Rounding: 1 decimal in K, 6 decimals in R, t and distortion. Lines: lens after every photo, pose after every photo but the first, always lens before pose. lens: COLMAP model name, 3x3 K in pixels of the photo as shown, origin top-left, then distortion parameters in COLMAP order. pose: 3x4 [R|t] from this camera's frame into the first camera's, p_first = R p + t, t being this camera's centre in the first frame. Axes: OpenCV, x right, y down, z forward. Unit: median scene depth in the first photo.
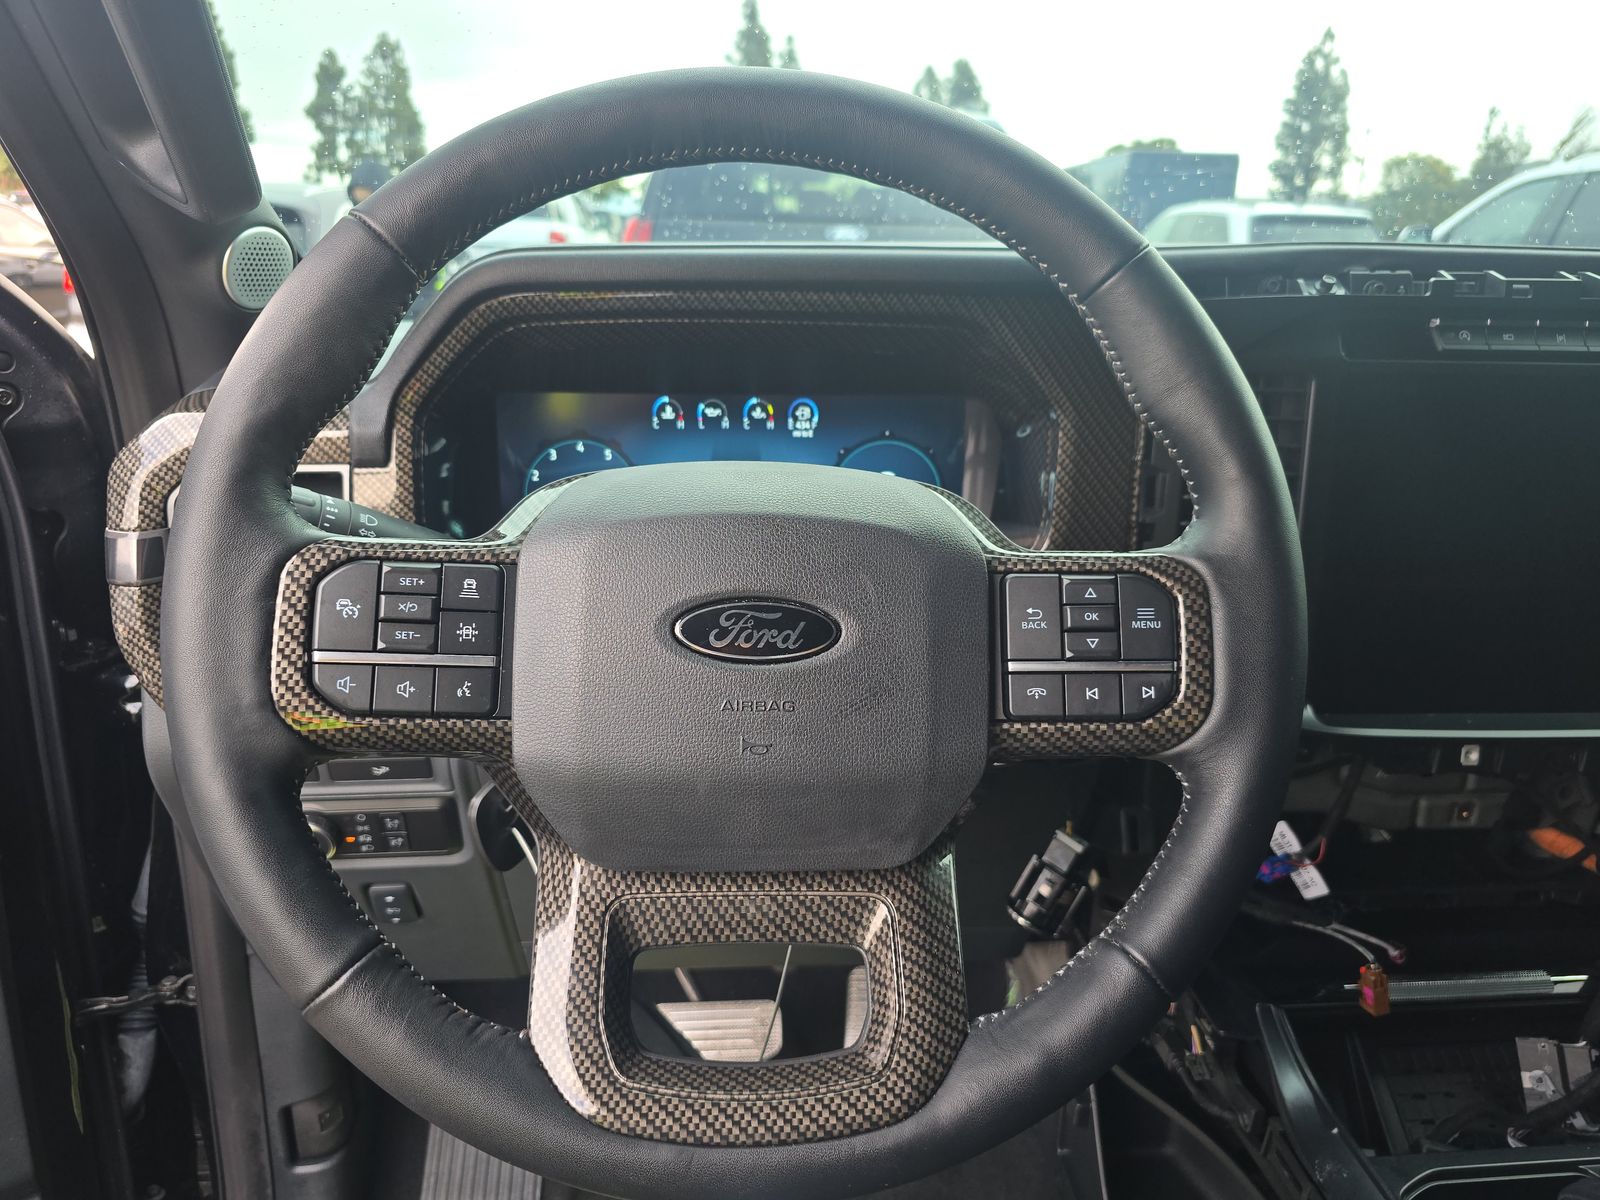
lens RADIAL K [[1085.7, 0, 804.5], [0, 1085.7, 606.8], [0, 0, 1]] dist [0.037463, -0.047470]
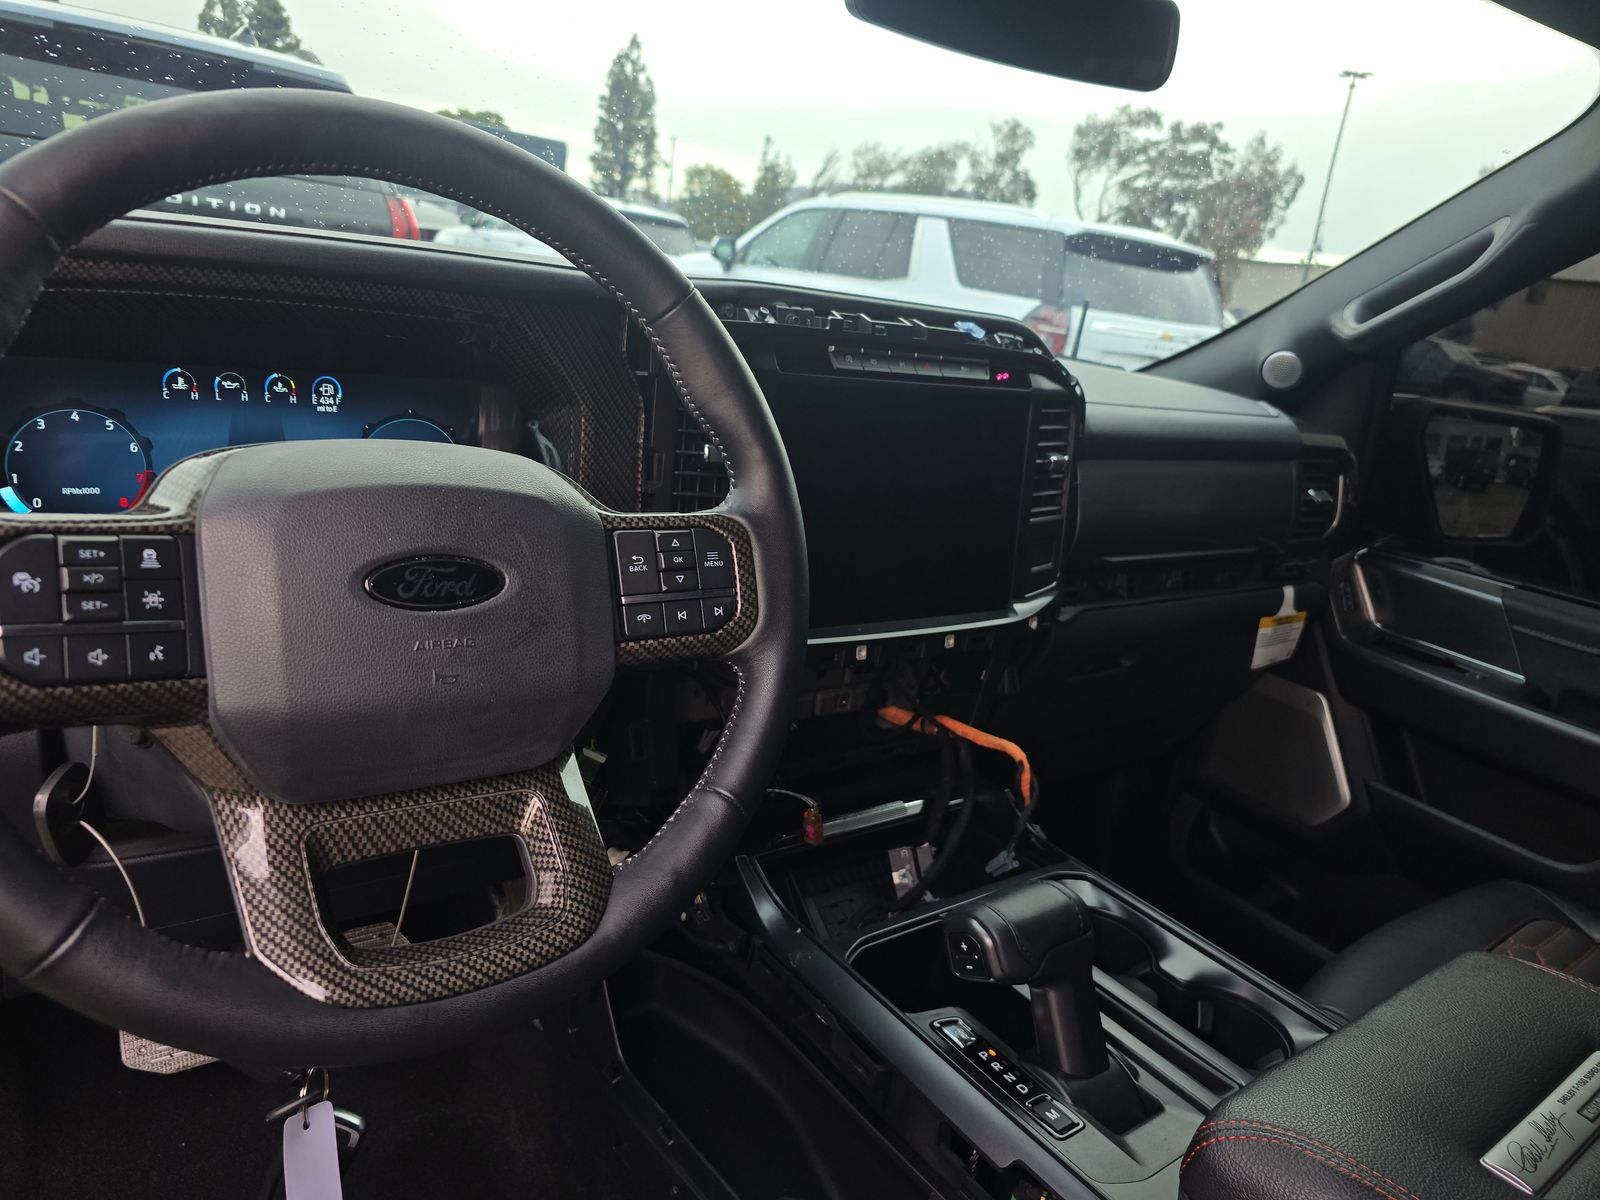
lens RADIAL K [[1085.7, 0, 804.5], [0, 1085.7, 606.8], [0, 0, 1]] dist [0.037463, -0.047470]
pose [[0.835068, -0.067596, 0.545978, -0.343102], [0.053088, 0.997693, 0.042324, 0.018038], [-0.547579, -0.006359, 0.836730, -0.228212]]
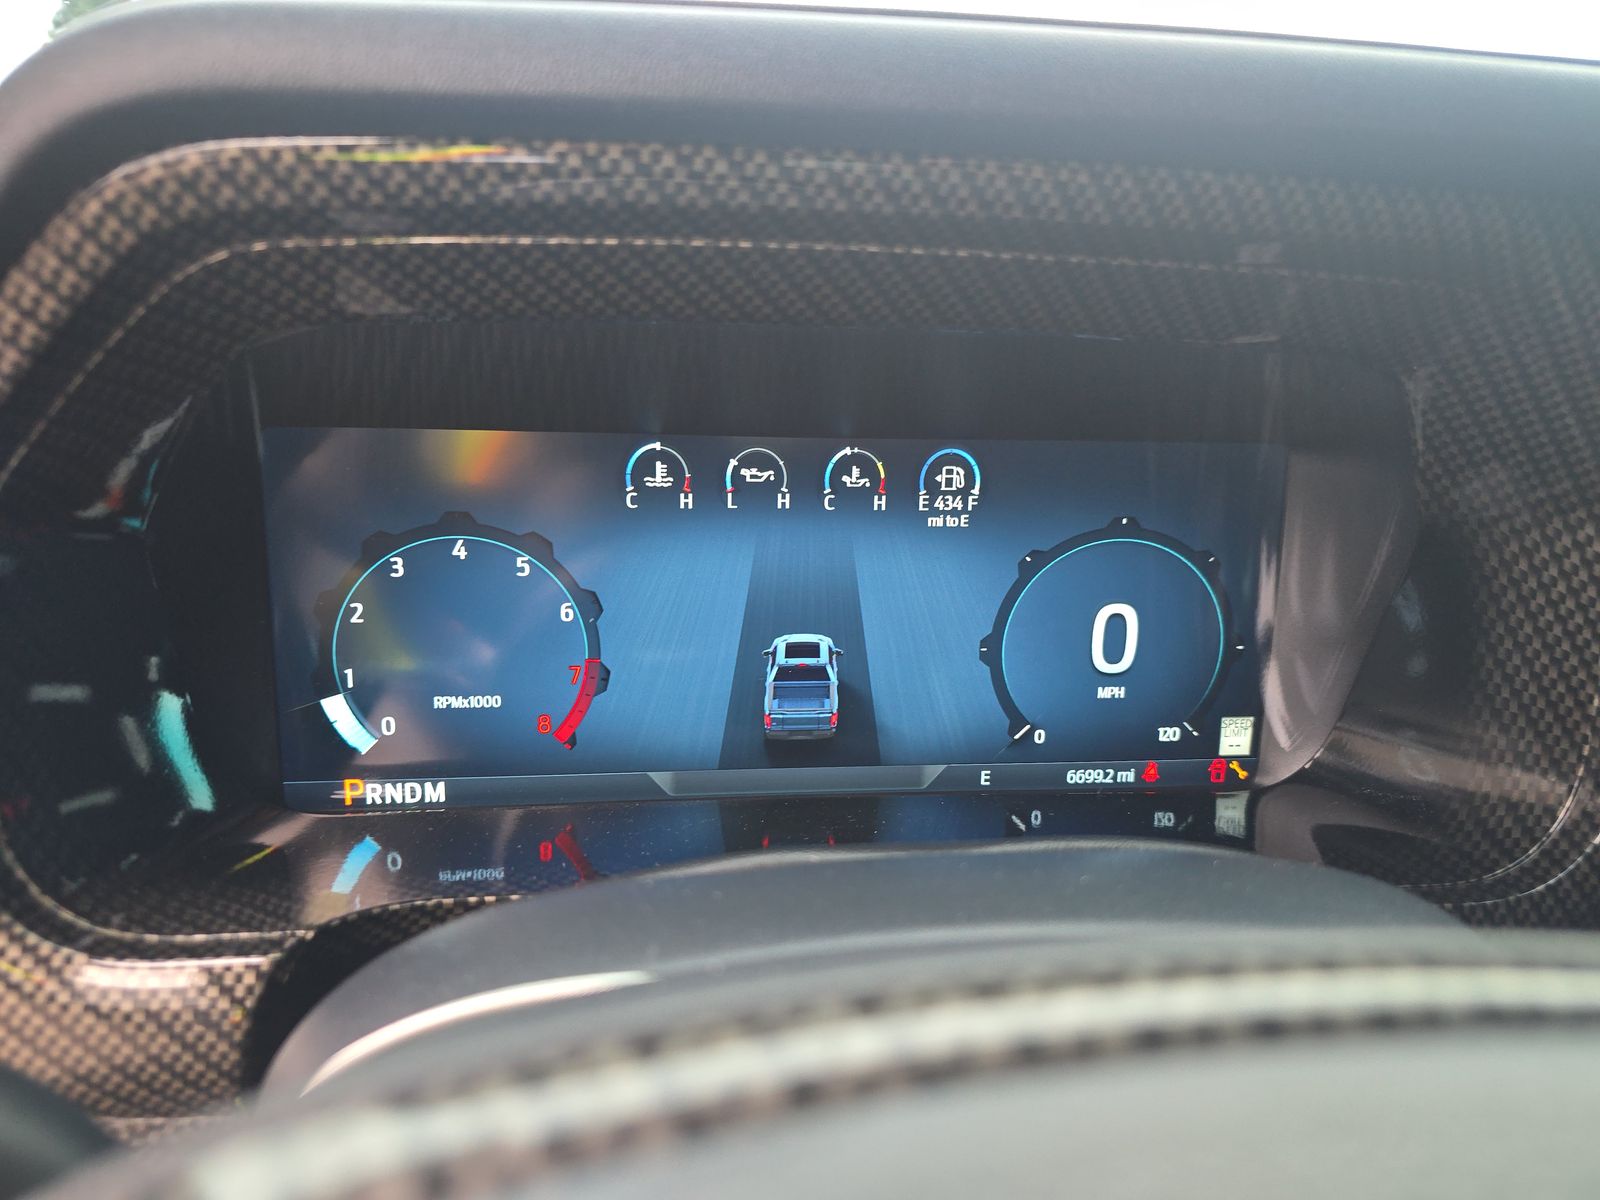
lens RADIAL K [[1085.7, 0, 804.5], [0, 1085.7, 606.8], [0, 0, 1]] dist [0.037463, -0.047470]
pose [[0.998201, 0.001882, 0.059930, -0.151846], [-0.001340, 0.999958, -0.009090, -0.198186], [-0.059945, 0.008994, 0.998161, 0.899205]]
